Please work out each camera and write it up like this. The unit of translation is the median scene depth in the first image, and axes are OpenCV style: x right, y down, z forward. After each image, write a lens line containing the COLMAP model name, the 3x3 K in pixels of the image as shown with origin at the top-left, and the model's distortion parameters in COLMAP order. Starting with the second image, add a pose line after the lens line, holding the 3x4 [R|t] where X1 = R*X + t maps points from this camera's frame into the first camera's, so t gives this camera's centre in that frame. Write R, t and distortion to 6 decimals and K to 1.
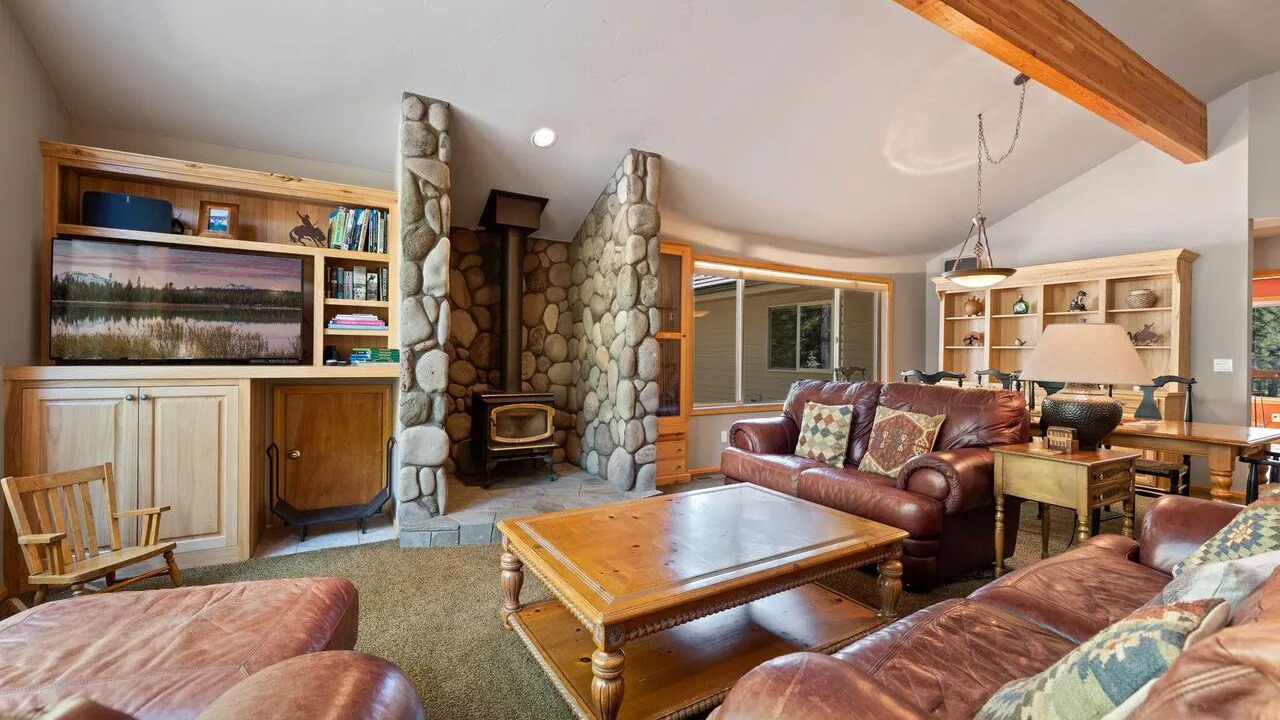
lens RADIAL K [[533.6, 0, 630.8], [0, 533.6, 360.4], [0, 0, 1]] dist [0.012078, 0.000138]
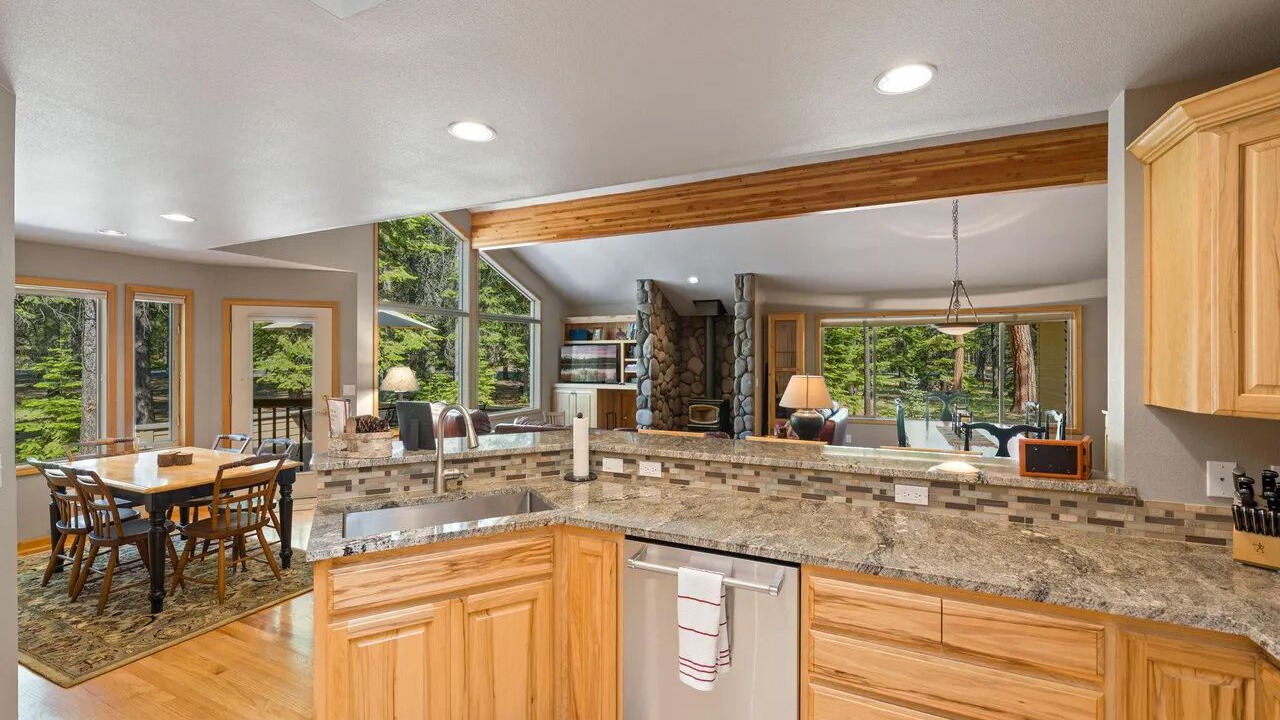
lens RADIAL K [[533.6, 0, 630.8], [0, 533.6, 360.4], [0, 0, 1]] dist [0.012078, 0.000138]
pose [[0.558625, -0.008491, -0.829377, 1.646129], [0.001513, 0.999956, -0.009218, -0.084517], [0.829419, 0.003894, 0.558613, -0.450564]]
